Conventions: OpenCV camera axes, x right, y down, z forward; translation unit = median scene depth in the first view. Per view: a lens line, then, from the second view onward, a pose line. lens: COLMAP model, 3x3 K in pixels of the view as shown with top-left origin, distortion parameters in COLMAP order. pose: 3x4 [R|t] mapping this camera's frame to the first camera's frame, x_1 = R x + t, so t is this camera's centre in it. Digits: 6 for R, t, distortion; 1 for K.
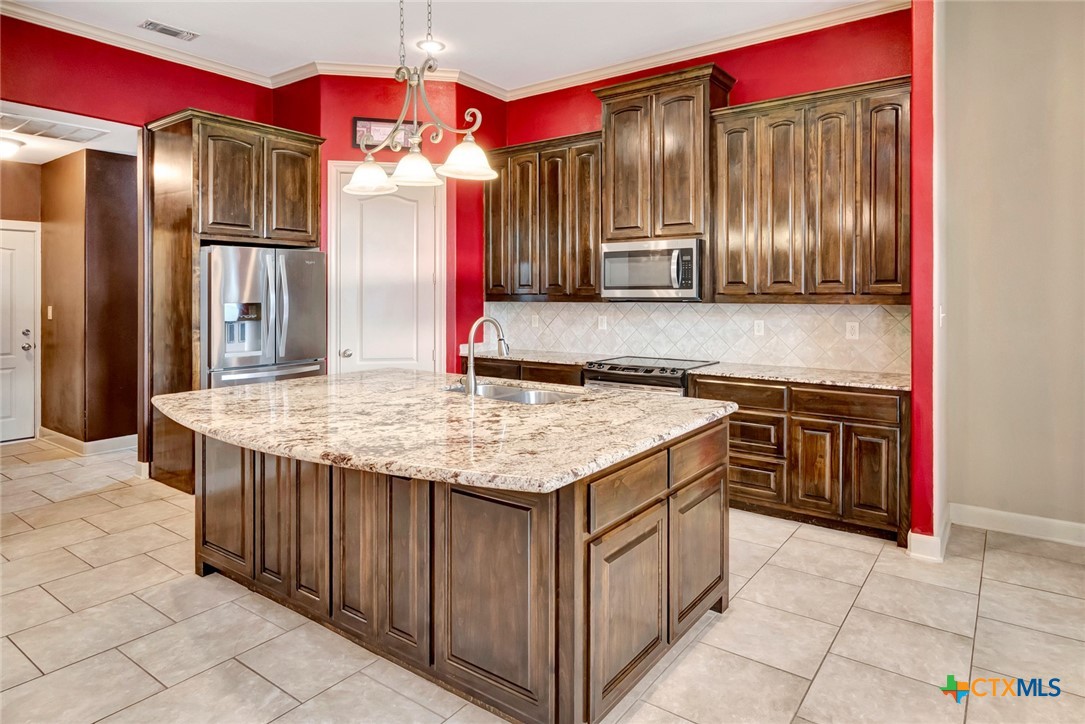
lens RADIAL K [[643.9, 0, 517.1], [0, 643.9, 294.8], [0, 0, 1]] dist [-0.000636, -0.001002]
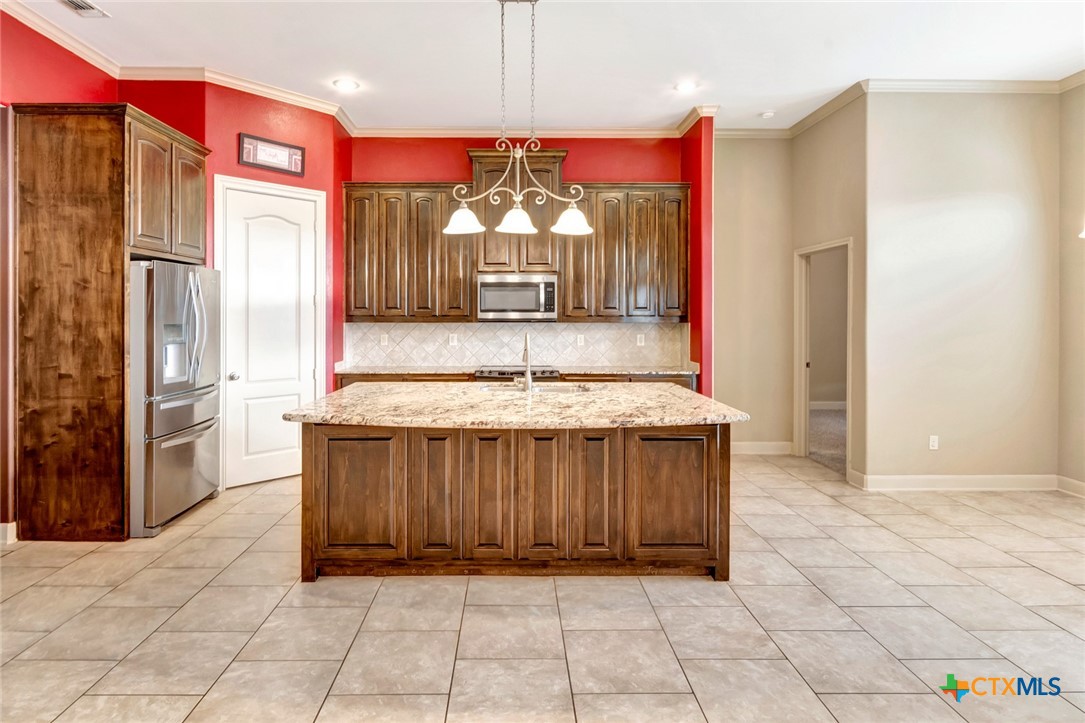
lens RADIAL K [[643.9, 0, 514.4], [0, 643.9, 322.0], [0, 0, 1]] dist [-0.000636, -0.001002]
pose [[0.789449, -0.002805, 0.613810, -0.622027], [-0.001809, 0.999975, 0.006896, 0.002440], [-0.613814, -0.006555, 0.789424, -0.023900]]
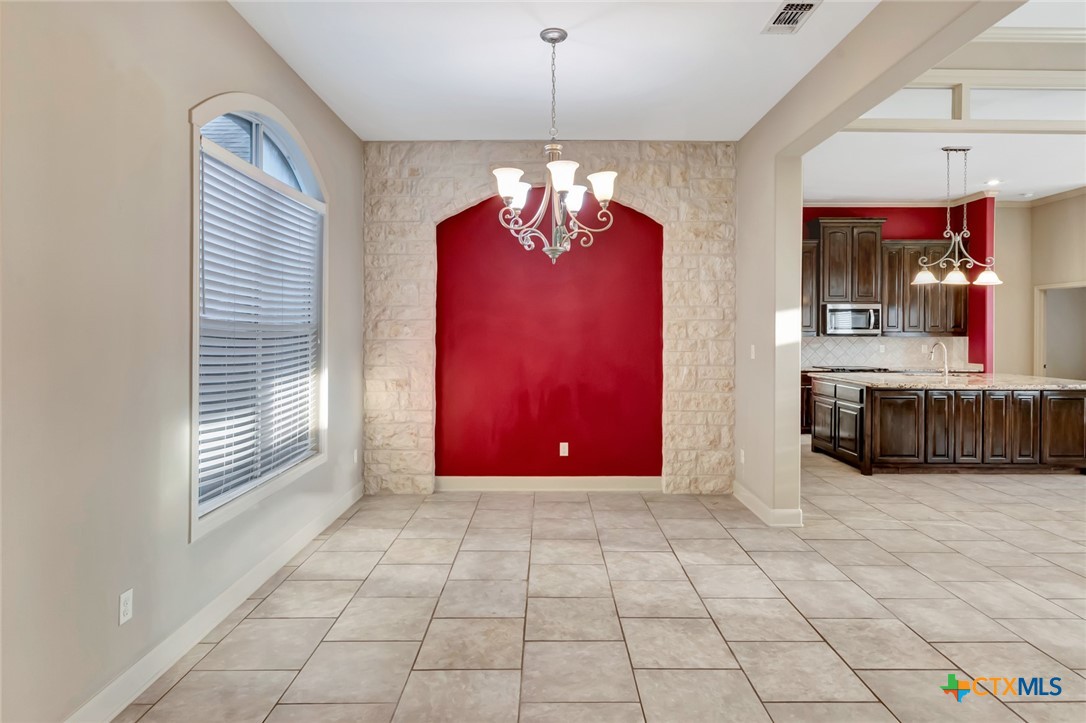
lens RADIAL K [[644.5, 0, 545.2], [0, 644.5, 343.9], [0, 0, 1]] dist [-0.000636, -0.001002]
pose [[0.795049, -0.007225, 0.606503, -1.741761], [-0.002751, 0.999876, 0.015518, 0.007788], [-0.606540, -0.014006, 0.794930, 0.036820]]
